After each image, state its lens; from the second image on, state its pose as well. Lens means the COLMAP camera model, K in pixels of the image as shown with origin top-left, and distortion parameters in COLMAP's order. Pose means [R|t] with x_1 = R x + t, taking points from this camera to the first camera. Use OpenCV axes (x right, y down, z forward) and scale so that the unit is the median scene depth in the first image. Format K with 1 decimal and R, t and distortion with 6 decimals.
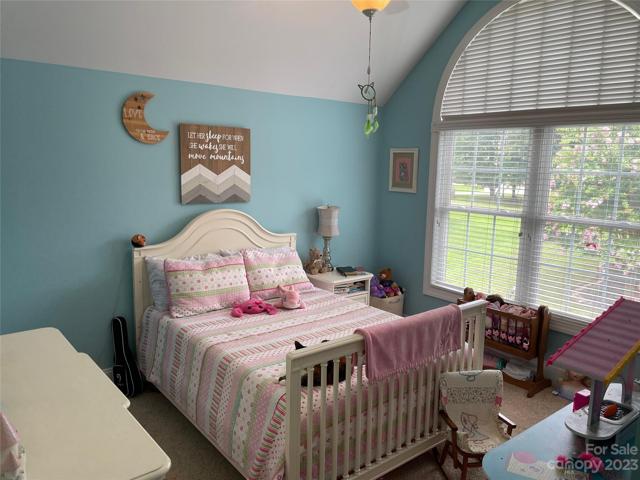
lens RADIAL K [[484.5, 0, 320.9], [0, 484.5, 241.6], [0, 0, 1]] dist [0.002437, -0.000712]
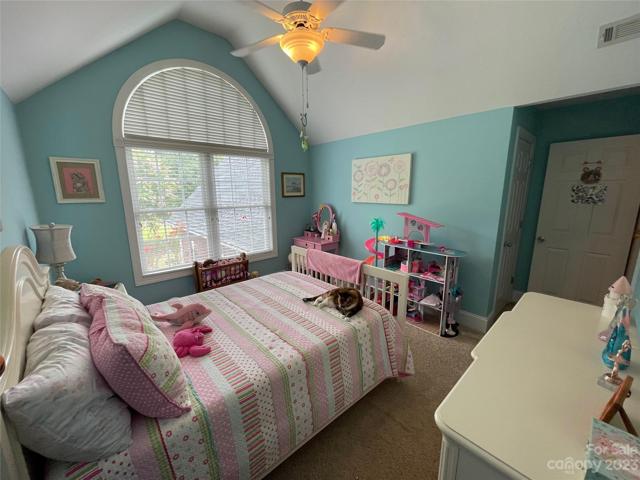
lens RADIAL K [[258.7, 0, 321.4], [0, 258.7, 237.3], [0, 0, 1]] dist [-0.002525, 0.001210]
pose [[-0.043109, -0.210597, 0.976622, -0.639326], [0.158672, 0.963680, 0.214810, -0.113301], [-0.986390, 0.164223, -0.008128, 0.854177]]
